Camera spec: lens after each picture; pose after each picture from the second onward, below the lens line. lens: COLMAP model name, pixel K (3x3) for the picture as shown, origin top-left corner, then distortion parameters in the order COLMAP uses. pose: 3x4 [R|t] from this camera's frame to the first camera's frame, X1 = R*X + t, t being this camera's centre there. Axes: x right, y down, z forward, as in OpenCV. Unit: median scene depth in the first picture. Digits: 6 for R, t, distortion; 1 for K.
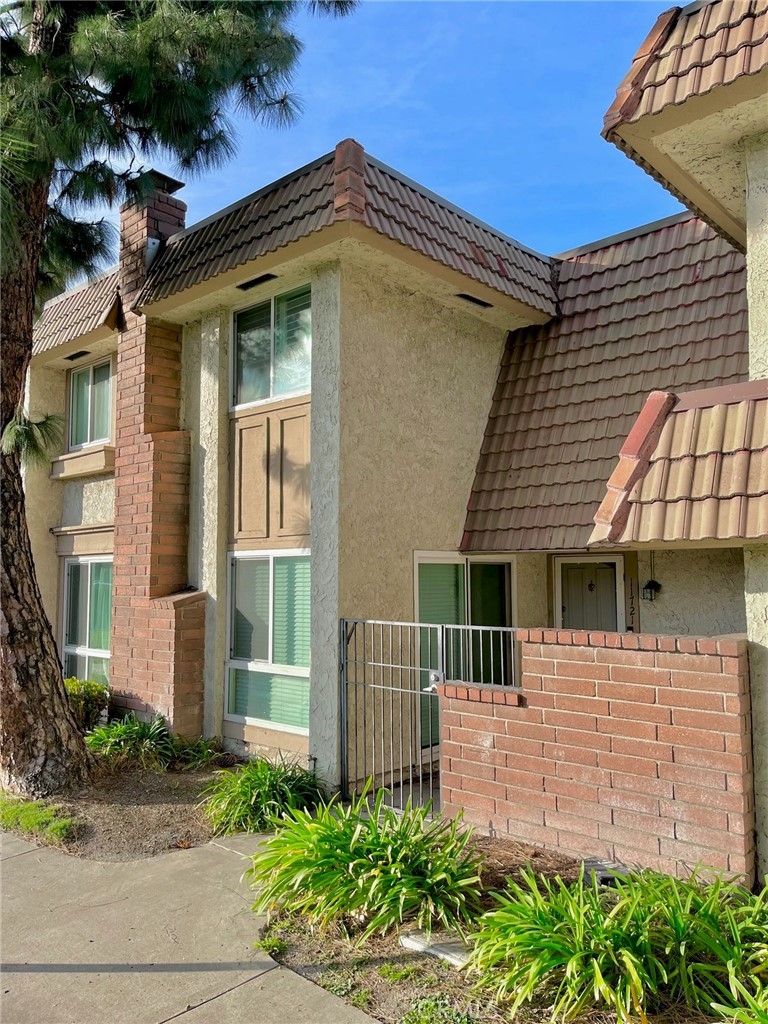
lens RADIAL K [[782.9, 0, 384.8], [0, 782.9, 510.6], [0, 0, 1]] dist [0.051582, -0.041533]
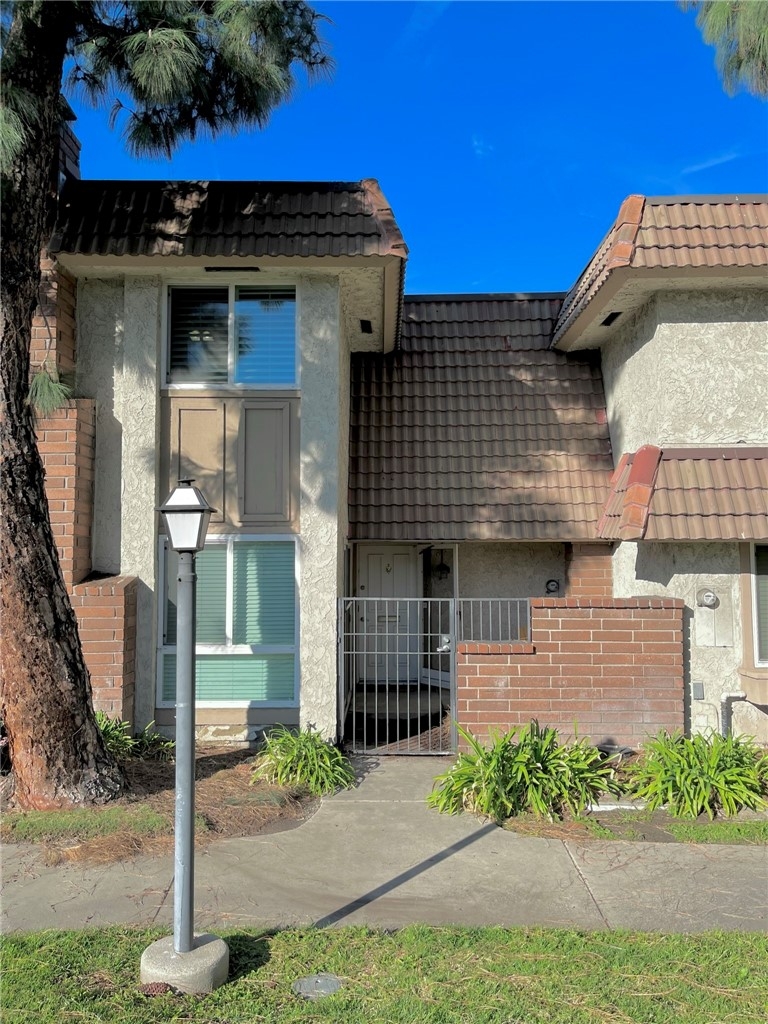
lens RADIAL K [[782.9, 0, 386.6], [0, 782.9, 512.1], [0, 0, 1]] dist [0.051582, -0.041533]
pose [[0.739485, 0.043903, 0.671740, -0.768762], [-0.057312, 0.998354, -0.002158, 0.013113], [-0.670729, -0.036903, 0.740784, 0.120453]]
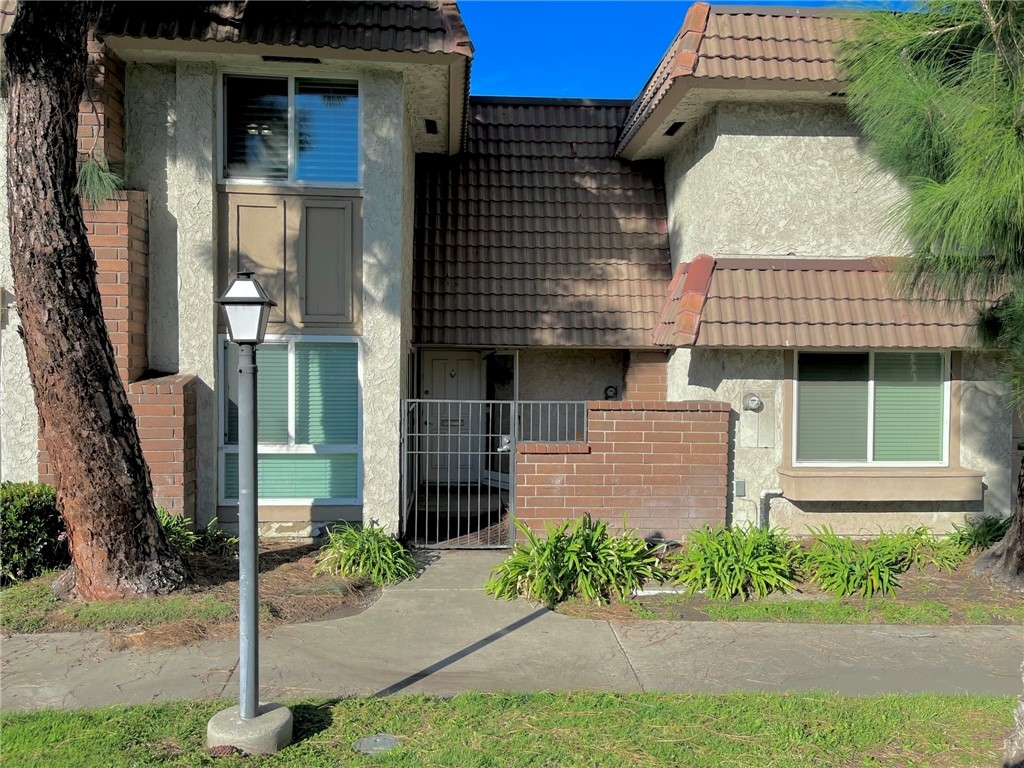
lens RADIAL K [[782.9, 0, 519.9], [0, 782.9, 389.7], [0, 0, 1]] dist [0.051582, -0.041533]
pose [[0.680156, -0.006520, 0.733039, -0.780658], [-0.074182, 0.994215, 0.077674, 0.022083], [-0.729305, -0.107209, 0.675737, 0.096612]]
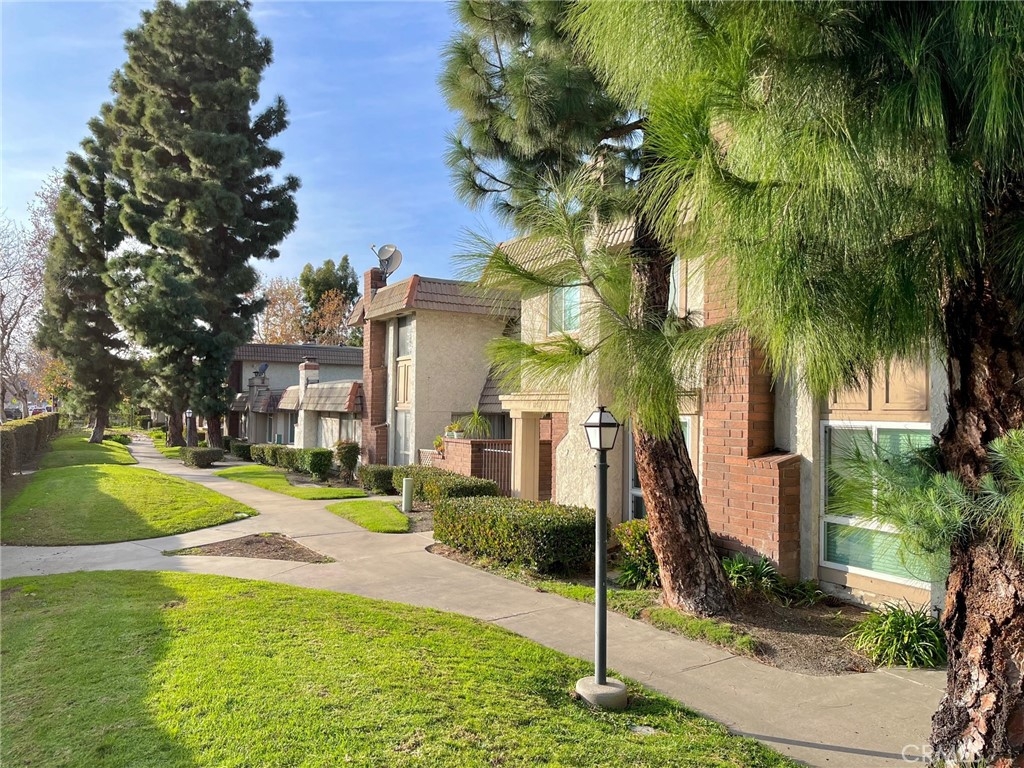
lens RADIAL K [[782.9, 0, 506.6], [0, 782.9, 392.4], [0, 0, 1]] dist [0.051582, -0.041533]
pose [[0.947780, 0.009261, -0.318789, -0.319788], [0.011092, 0.998016, 0.061969, -0.075957], [0.318731, -0.062270, 0.945798, -0.265427]]
